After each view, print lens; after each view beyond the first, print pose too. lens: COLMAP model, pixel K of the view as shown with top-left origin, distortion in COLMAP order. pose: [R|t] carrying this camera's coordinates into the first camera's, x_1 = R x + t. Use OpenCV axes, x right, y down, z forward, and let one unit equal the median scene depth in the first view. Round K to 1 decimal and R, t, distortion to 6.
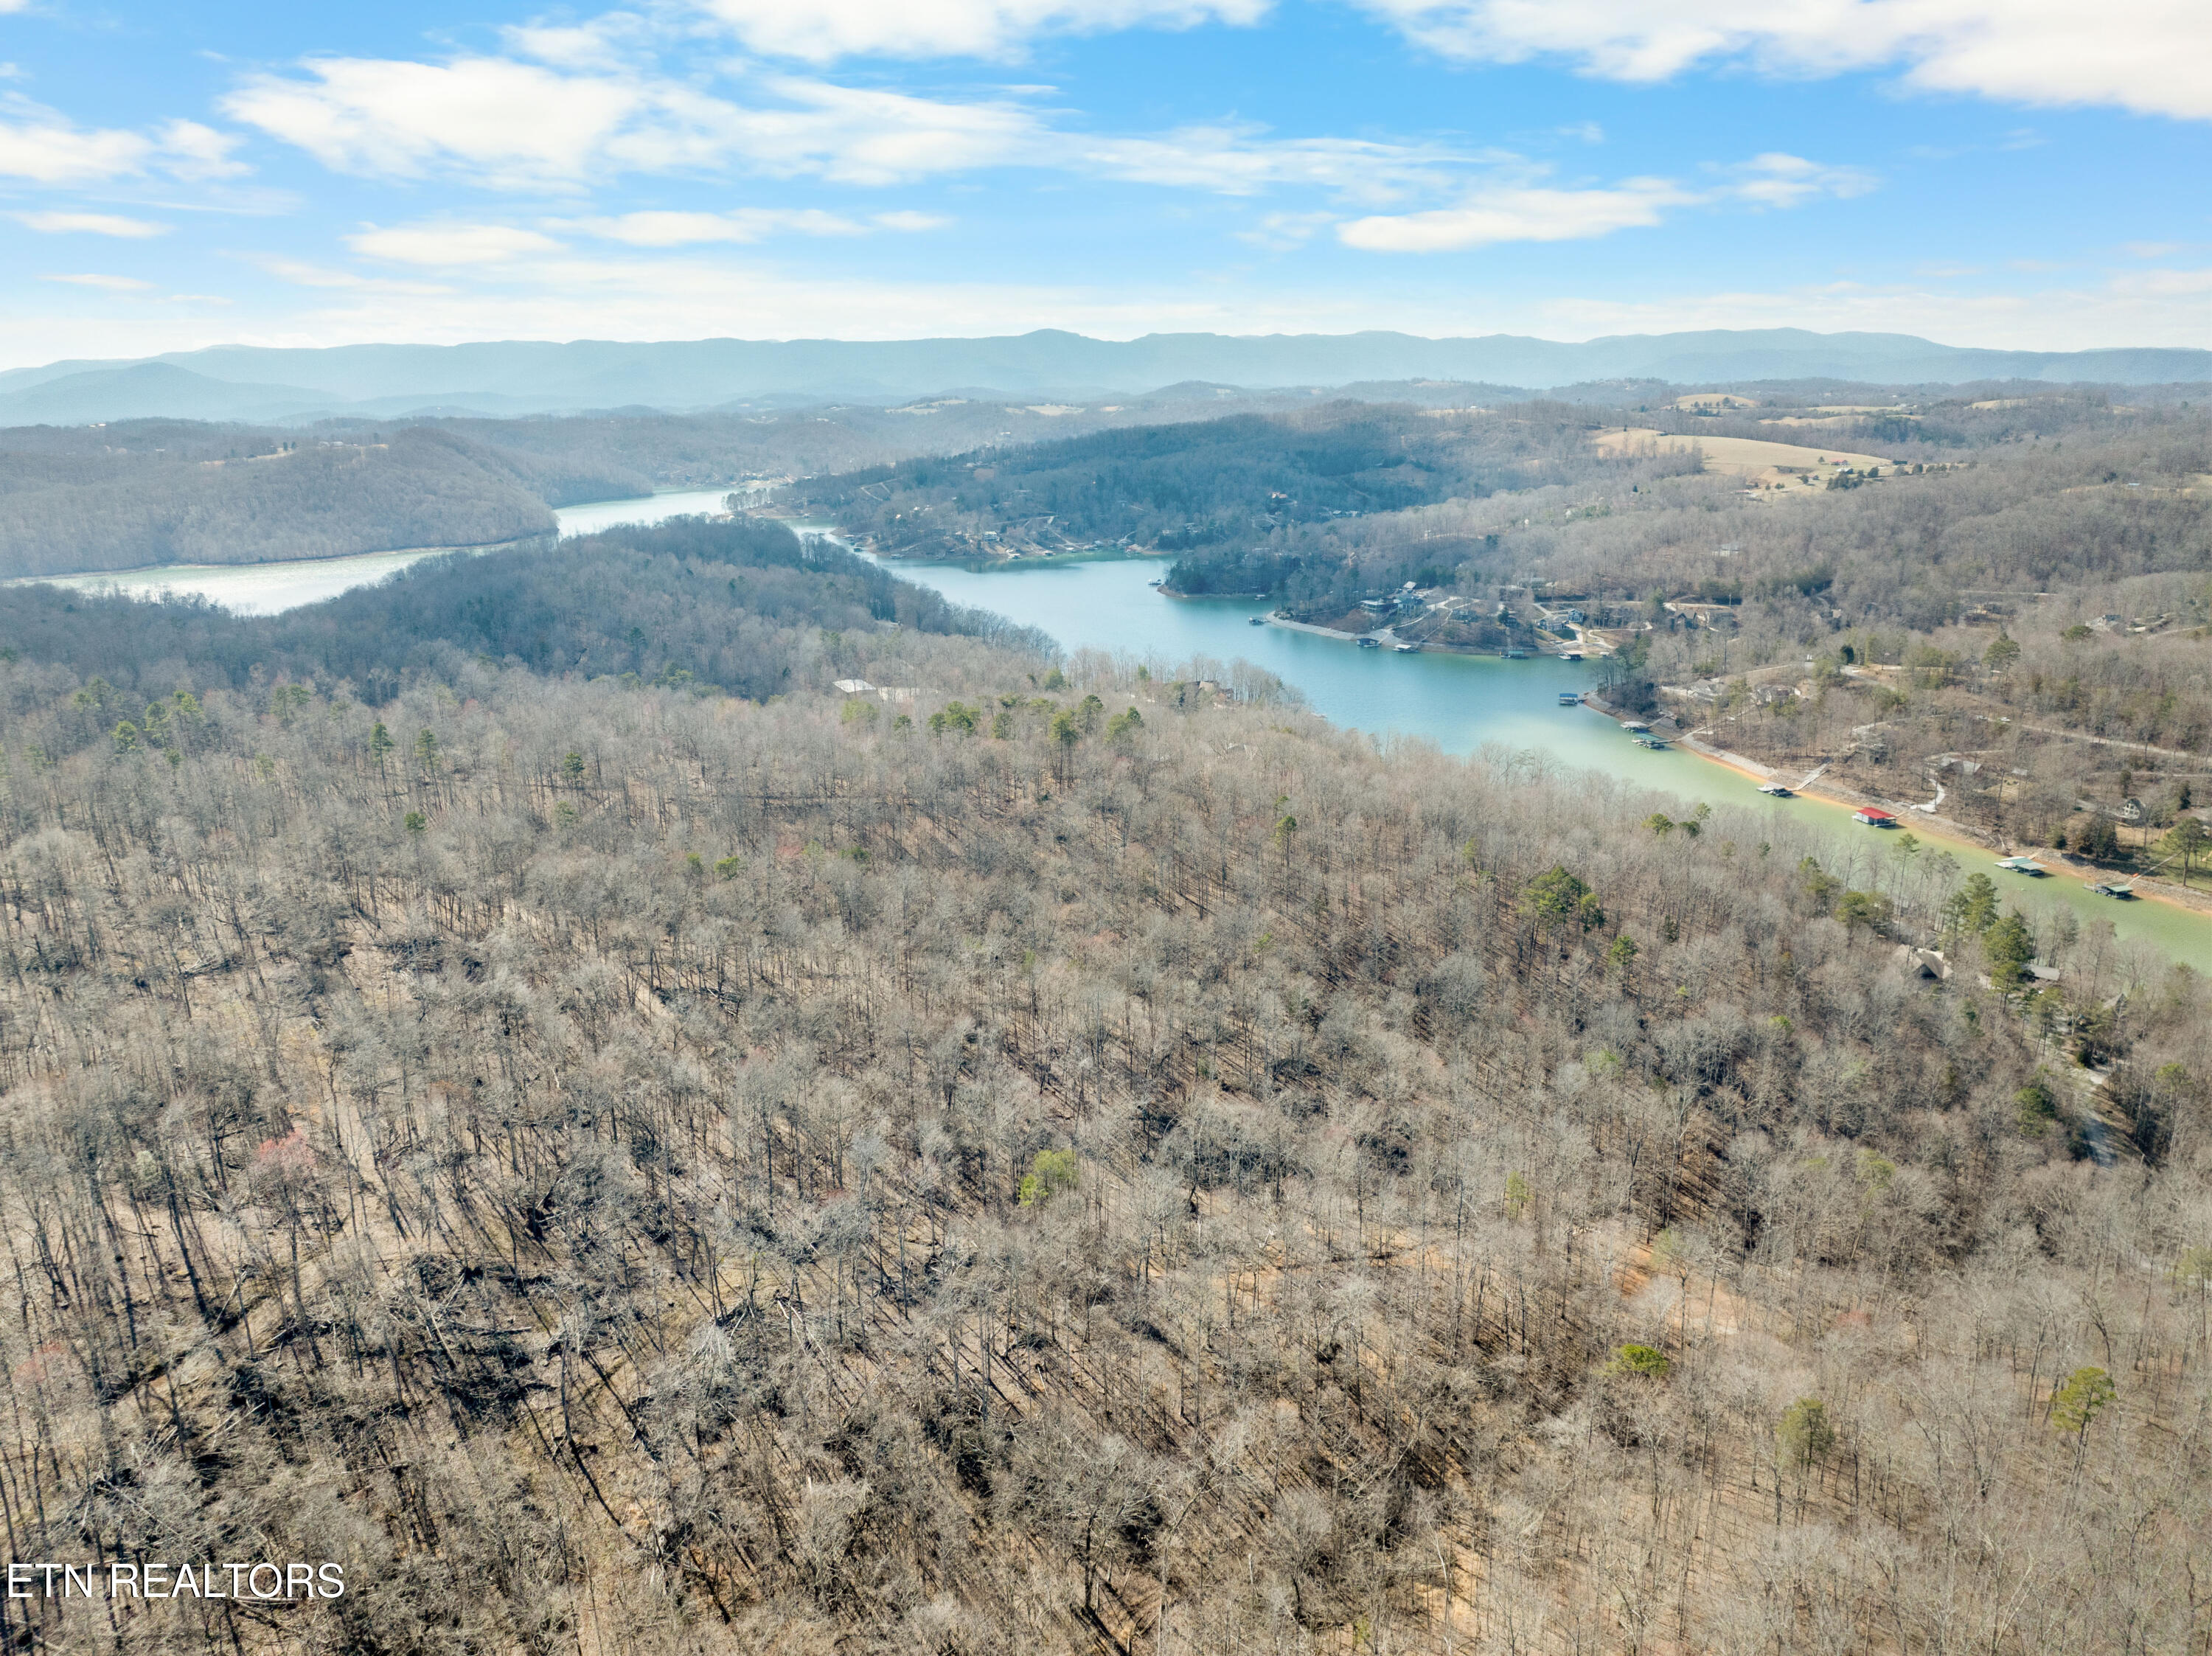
lens RADIAL K [[1561.0, 0, 1106.0], [0, 1561.0, 828.0], [0, 0, 1]] dist [-0.034240, -0.008521]
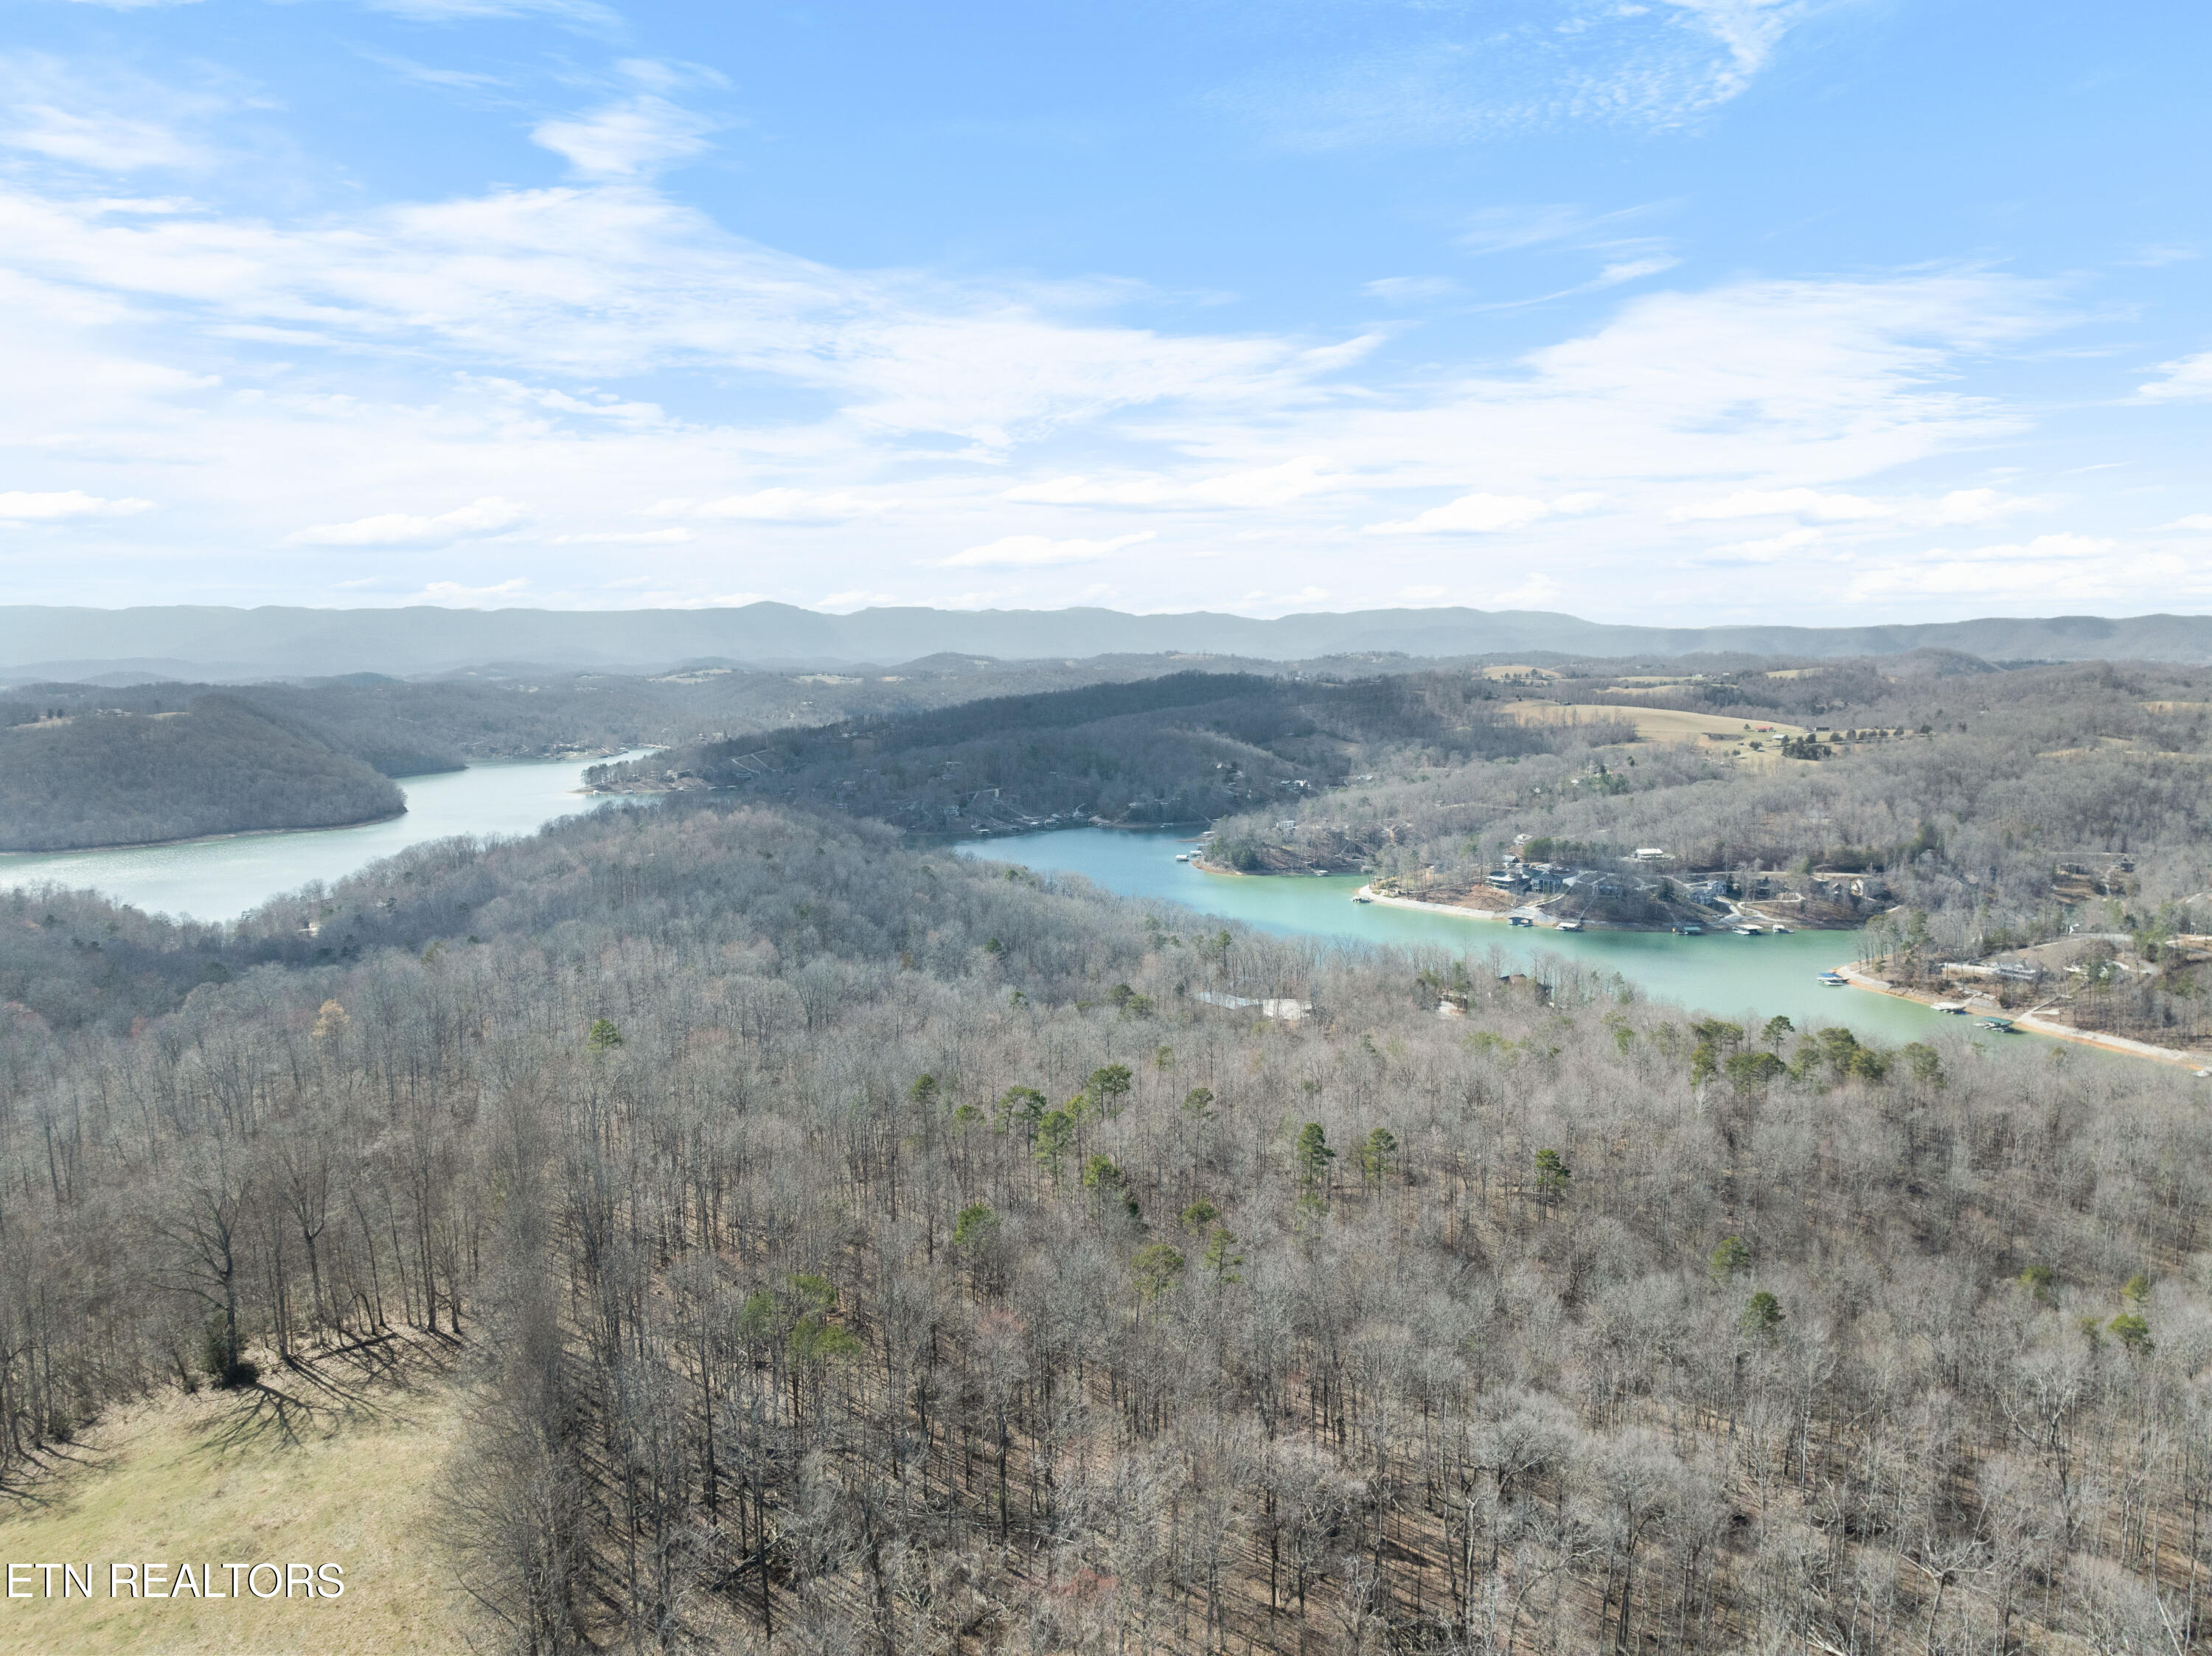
lens RADIAL K [[1561.0, 0, 1106.0], [0, 1561.0, 828.0], [0, 0, 1]] dist [-0.034240, -0.008521]
pose [[0.980999, -0.013969, 0.193511, -0.220715], [0.046209, 0.985525, -0.163113, -0.028540], [-0.188431, 0.168955, 0.967444, 0.112727]]
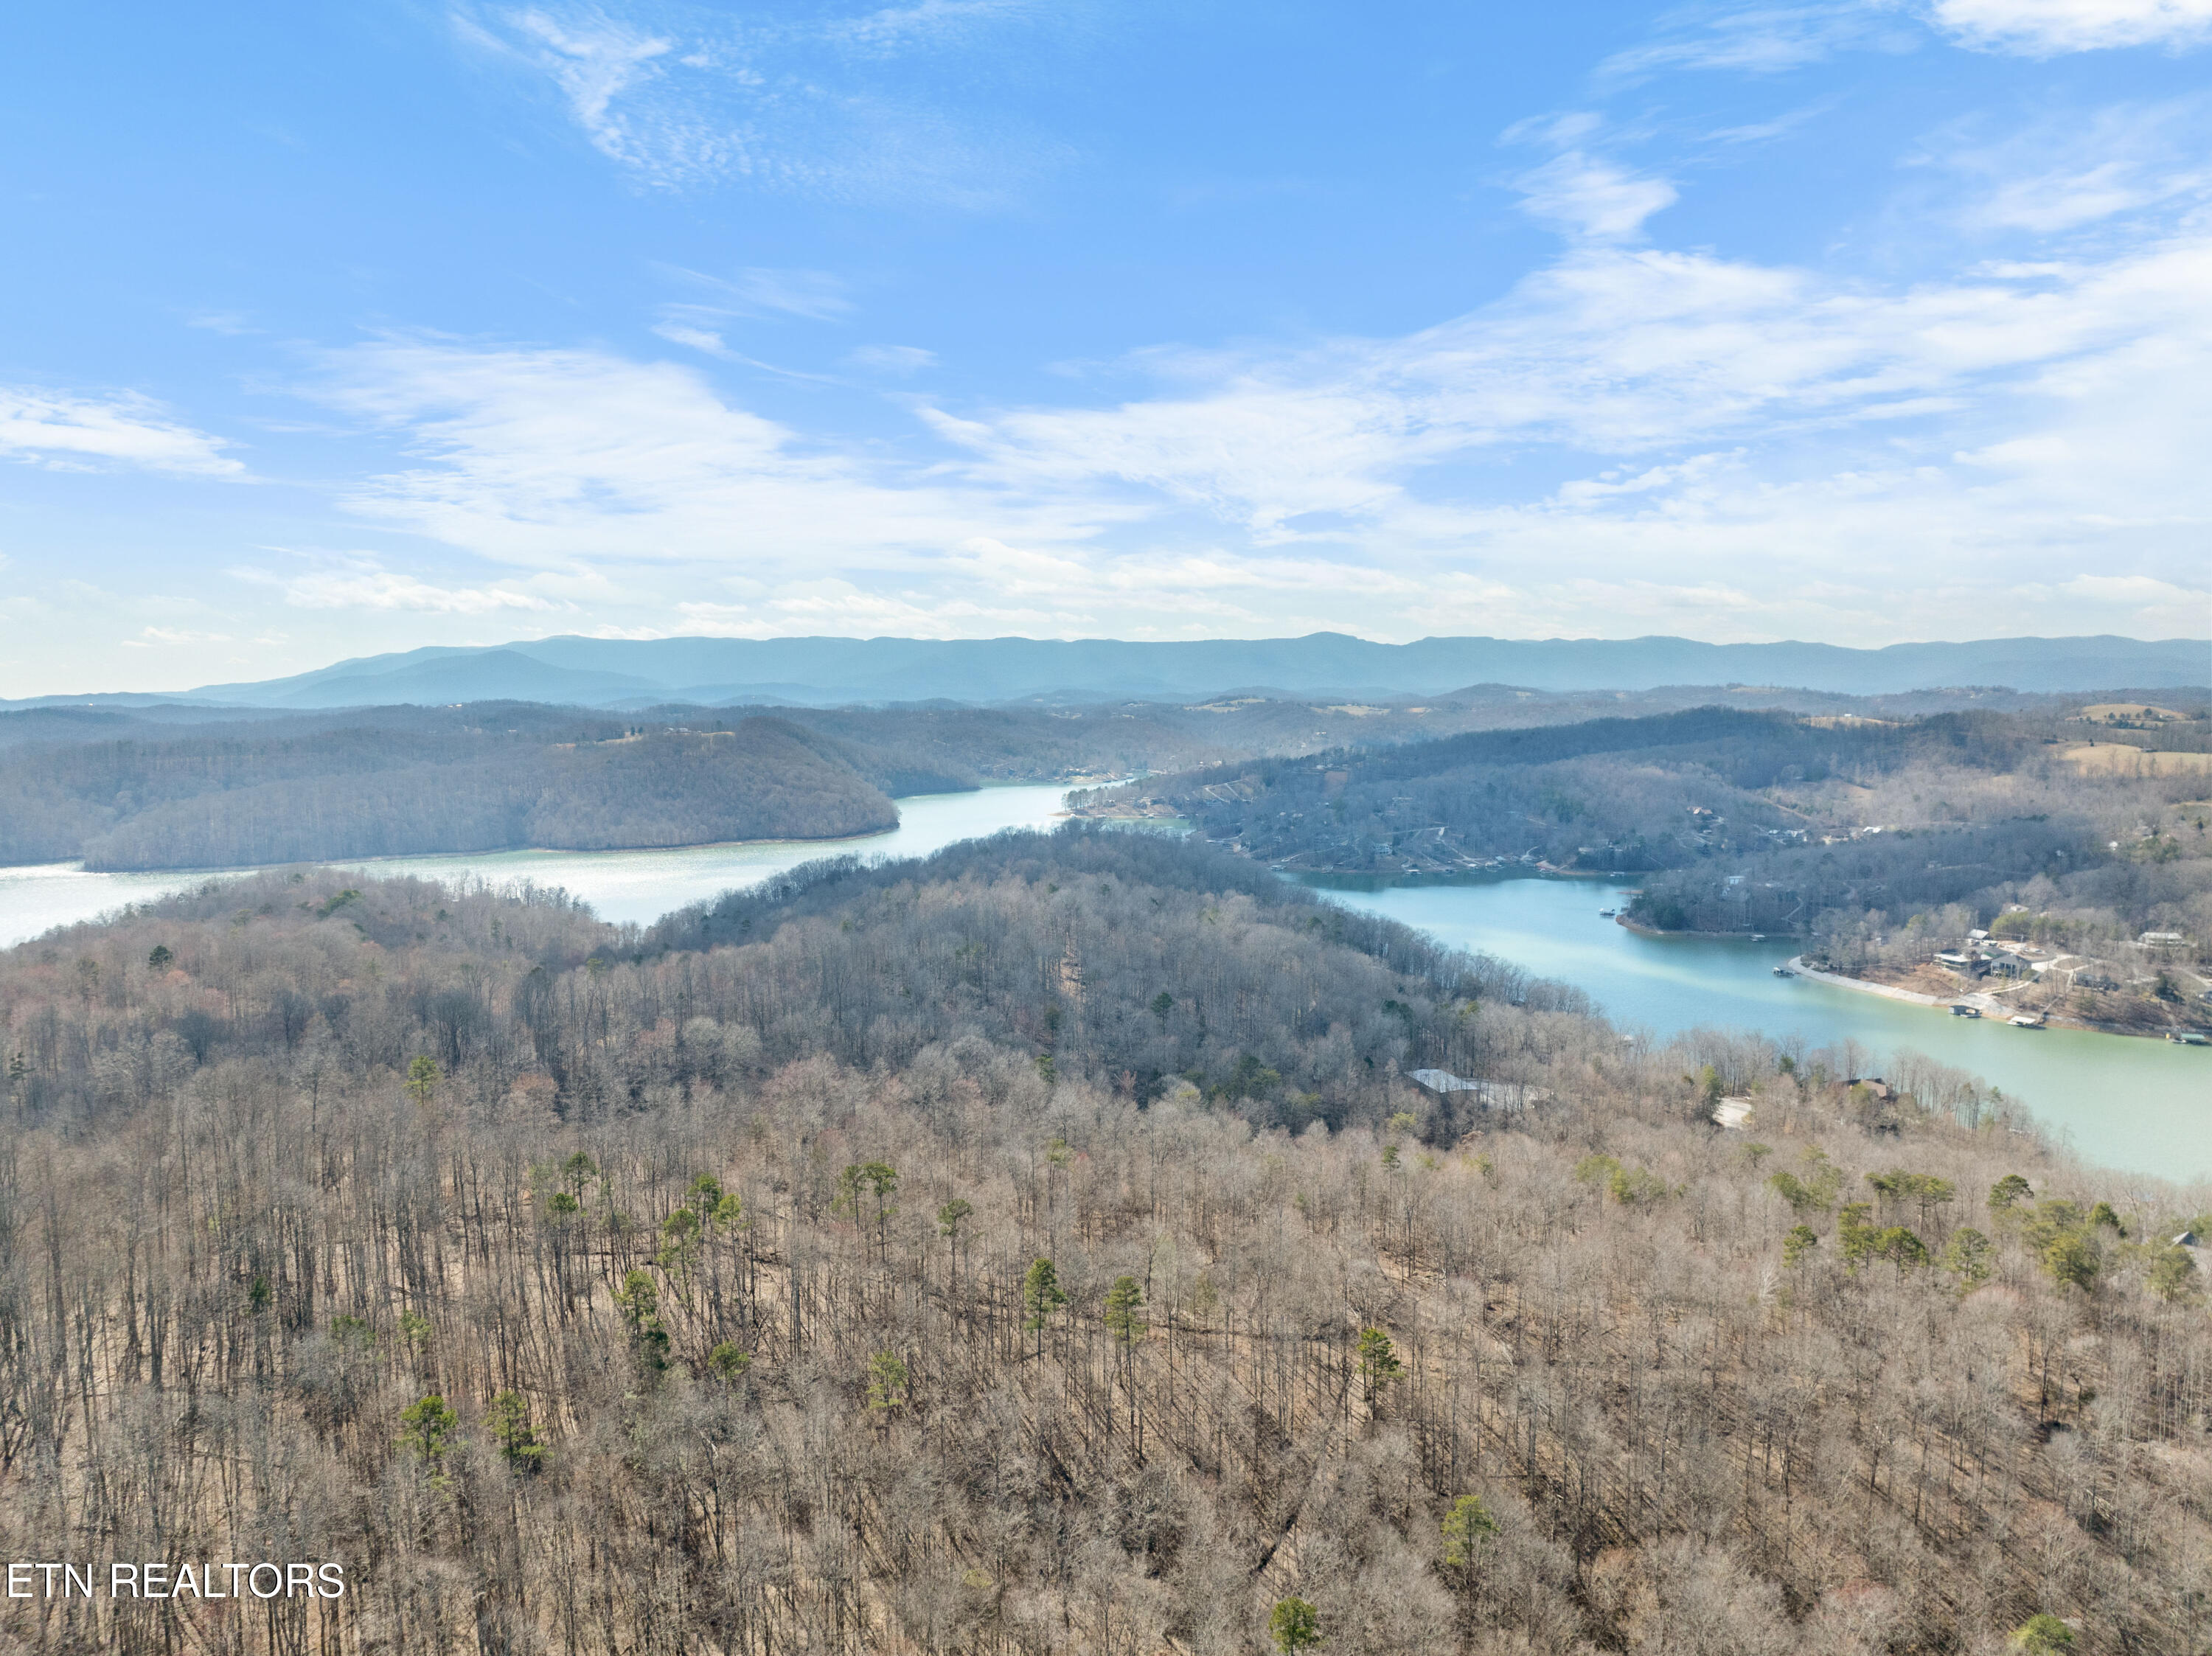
lens RADIAL K [[1561.3, 0, 1106.0], [0, 1561.3, 828.0], [0, 0, 1]] dist [-0.047634, 0.017282]
pose [[0.986345, 0.027407, -0.162398, -0.116099], [-0.056873, 0.982078, -0.179689, -0.039184], [0.154563, 0.186471, 0.970226, 0.140189]]
